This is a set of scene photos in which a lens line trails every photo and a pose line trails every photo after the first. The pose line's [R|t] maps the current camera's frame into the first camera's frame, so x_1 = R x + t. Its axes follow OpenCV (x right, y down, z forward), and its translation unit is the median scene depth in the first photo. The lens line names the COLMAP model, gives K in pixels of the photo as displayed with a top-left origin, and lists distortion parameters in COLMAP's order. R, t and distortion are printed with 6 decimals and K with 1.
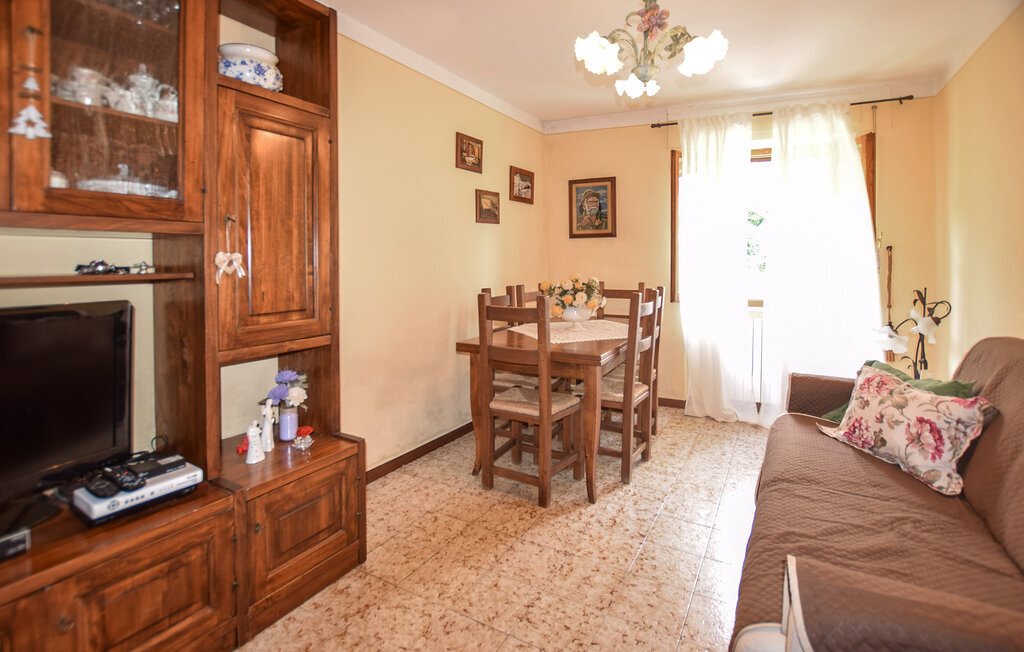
lens RADIAL K [[452.6, 0, 515.8], [0, 452.6, 336.8], [0, 0, 1]] dist [-0.001343, -0.000030]
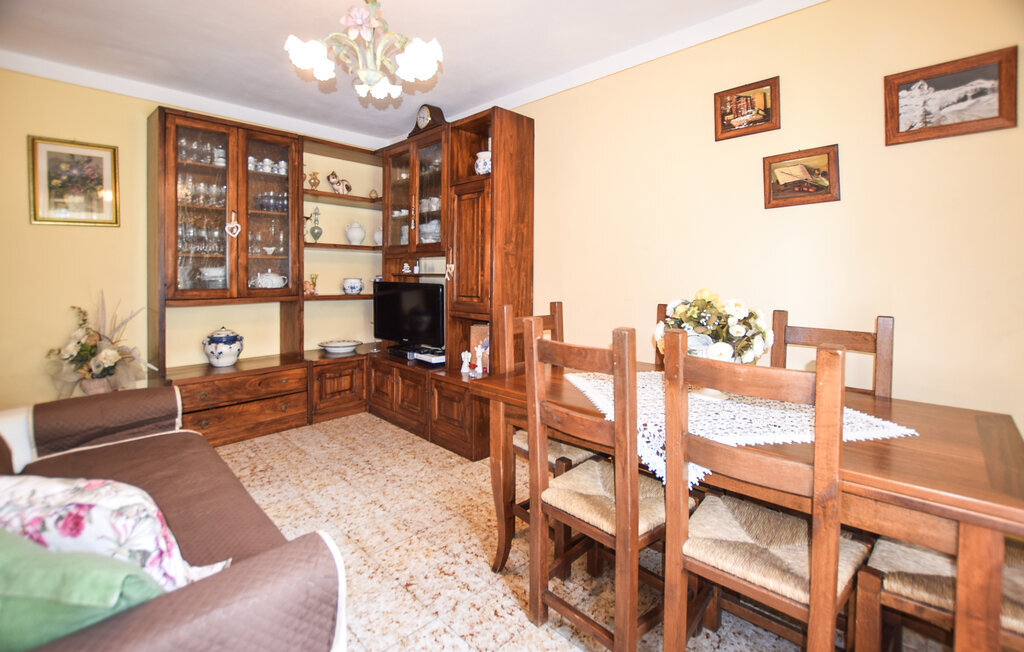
lens RADIAL K [[452.6, 0, 515.8], [0, 452.6, 336.8], [0, 0, 1]] dist [-0.001343, -0.000030]
pose [[-0.223706, 0.157623, -0.961827, 0.675459], [-0.155315, 0.968461, 0.194834, -0.154364], [0.962202, 0.192972, -0.192169, 0.860694]]
